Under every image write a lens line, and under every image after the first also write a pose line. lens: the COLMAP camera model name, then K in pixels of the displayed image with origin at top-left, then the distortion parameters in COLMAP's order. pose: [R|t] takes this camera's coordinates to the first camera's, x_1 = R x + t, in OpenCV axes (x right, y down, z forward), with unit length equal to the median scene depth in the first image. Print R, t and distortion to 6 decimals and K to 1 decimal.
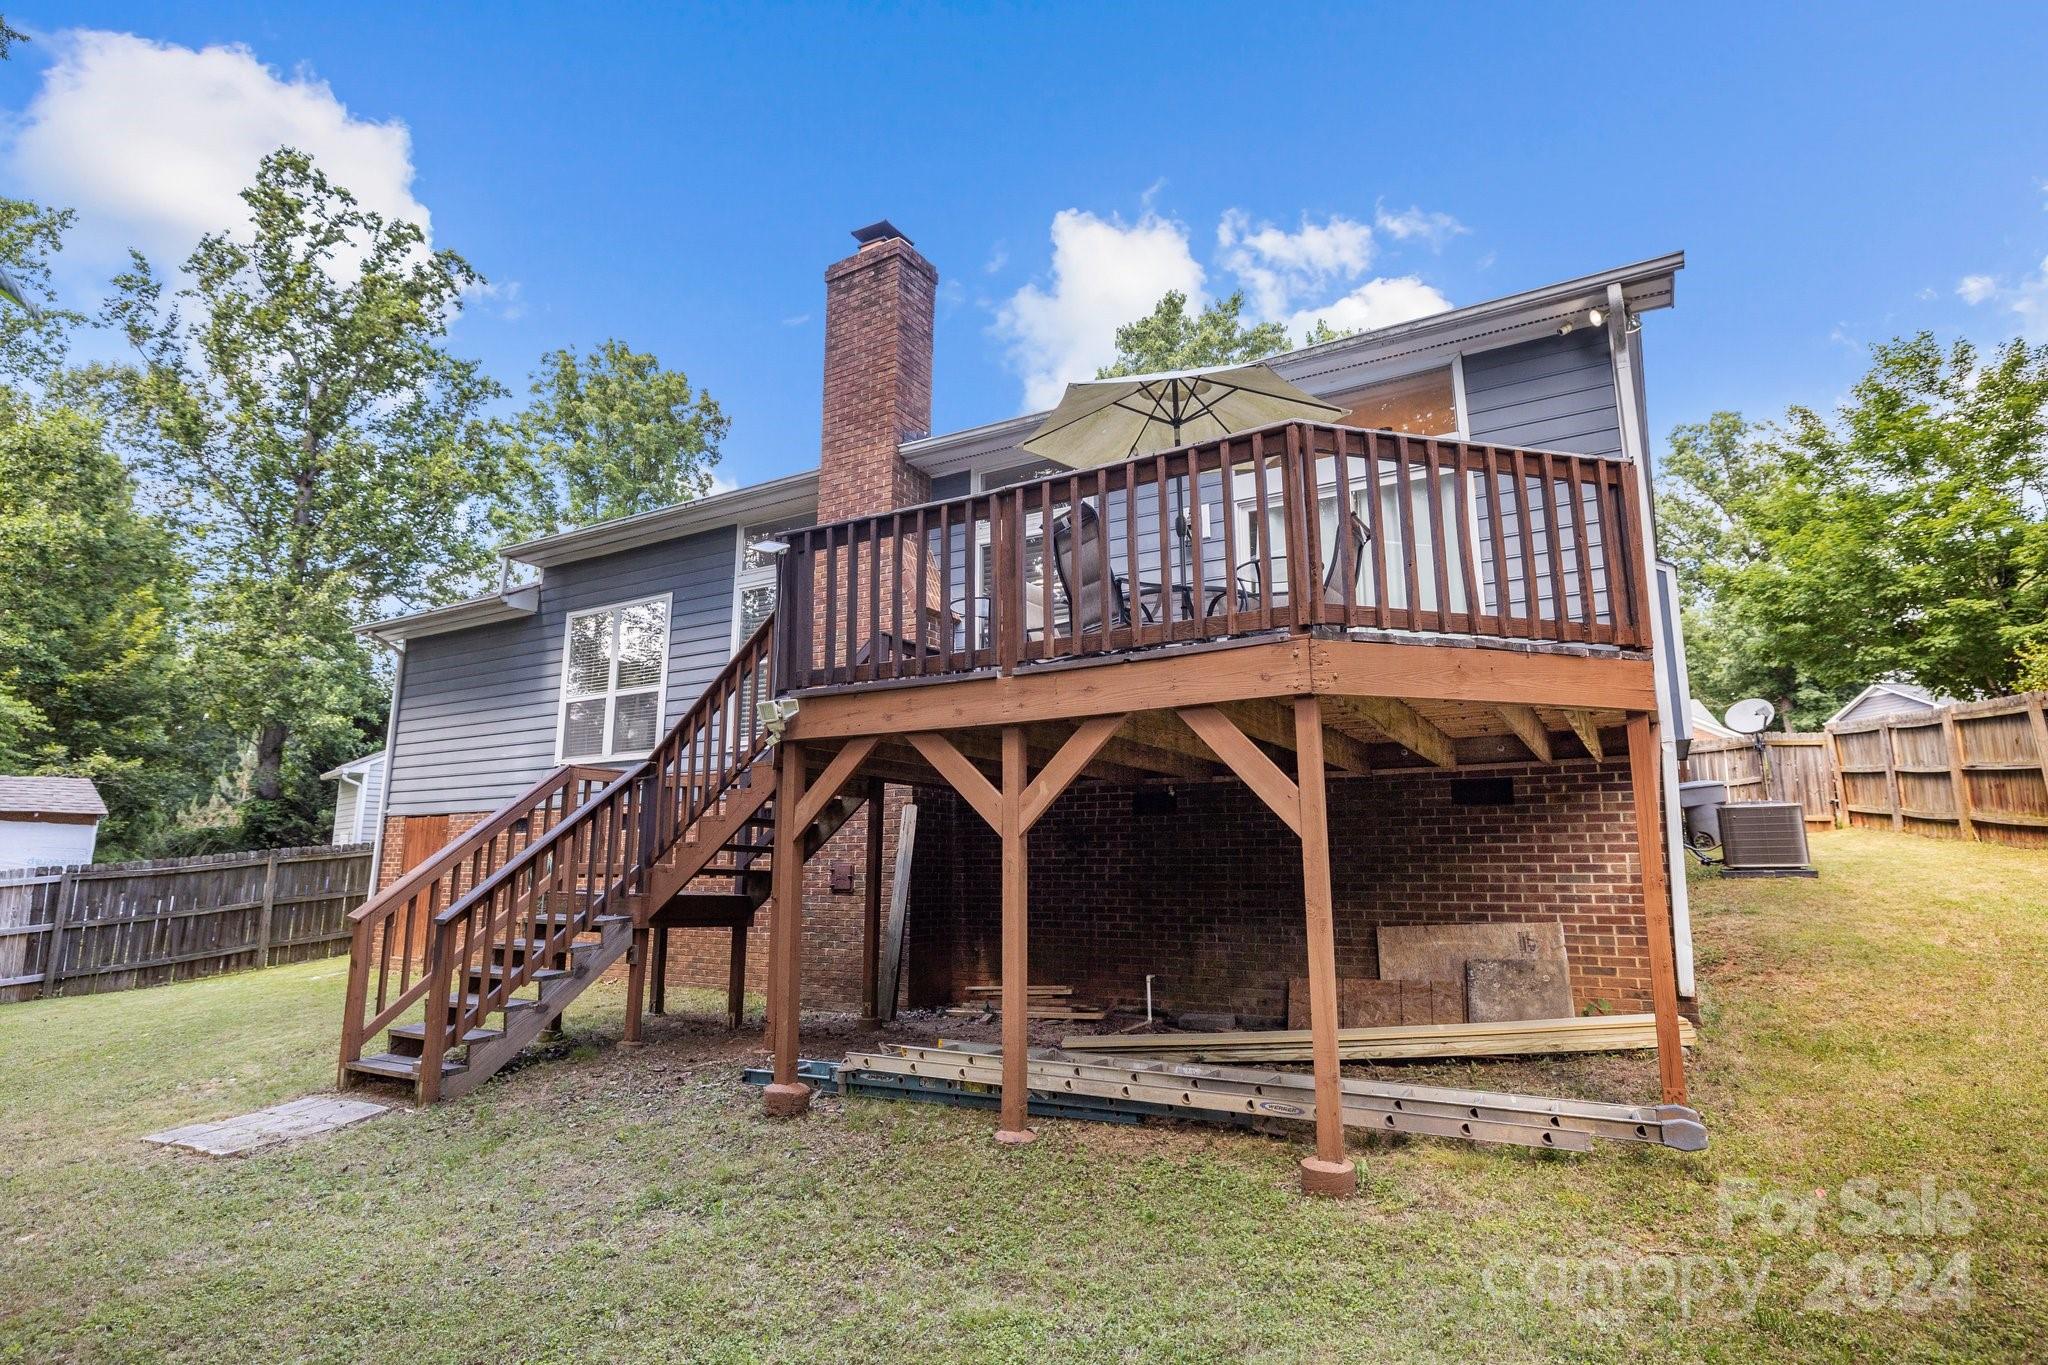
lens RADIAL K [[1055.9, 0, 1024.1], [0, 1055.9, 669.6], [0, 0, 1]] dist [0.002315, -0.001950]
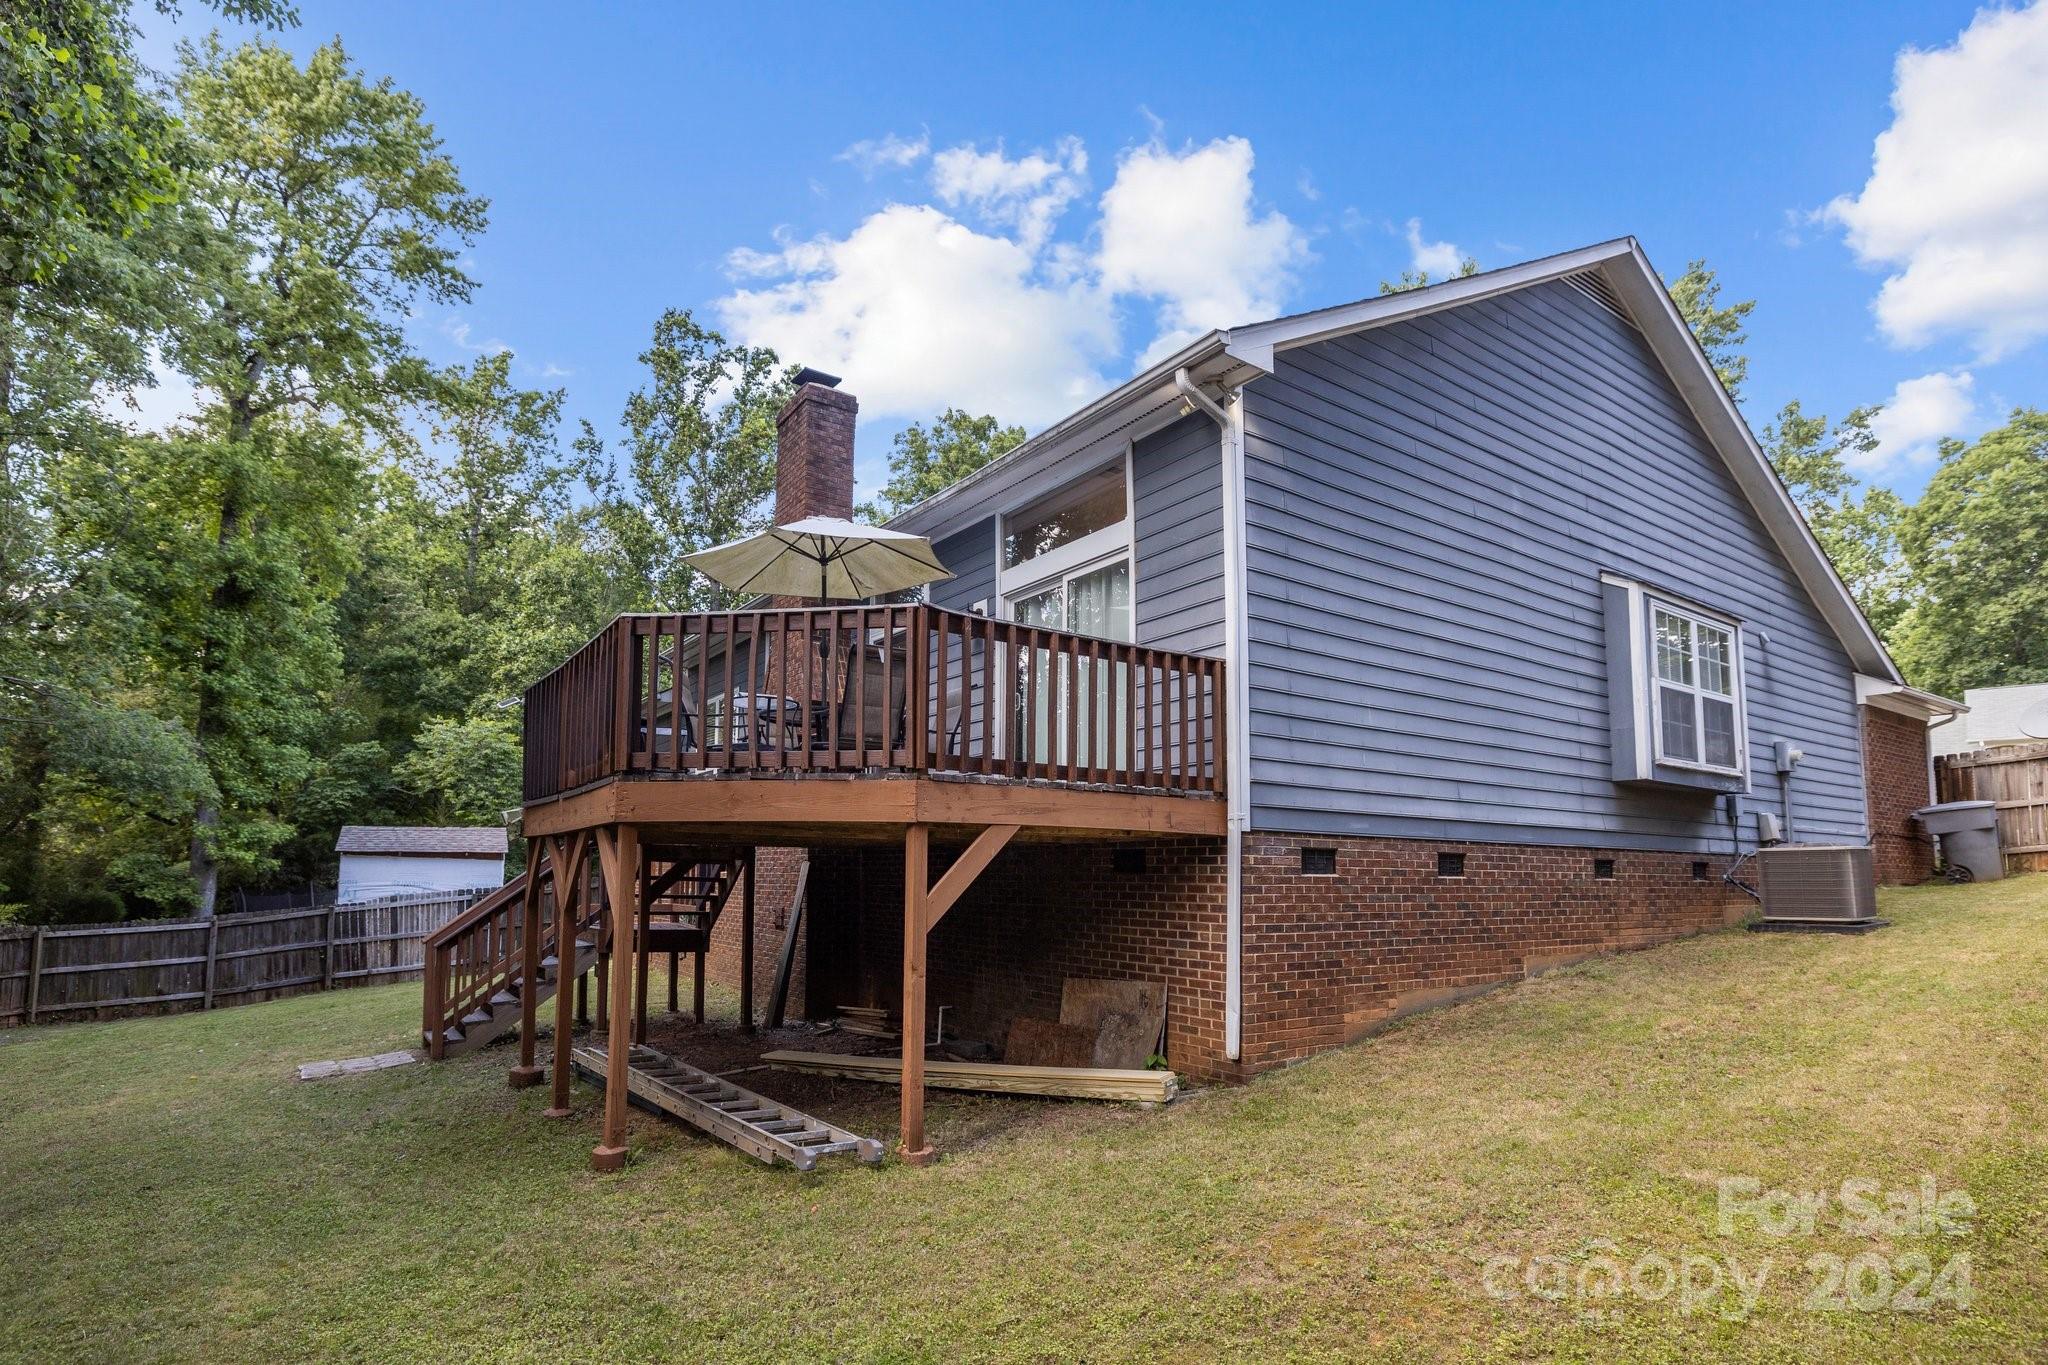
lens RADIAL K [[1026.3, 0, 1008.1], [0, 1026.3, 799.6], [0, 0, 1]] dist [-0.012955, 0.003170]
pose [[0.911534, -0.023722, -0.410539, 0.155763], [0.070139, 0.992675, 0.098372, -0.012567], [0.405198, -0.118464, 0.906521, -0.000400]]
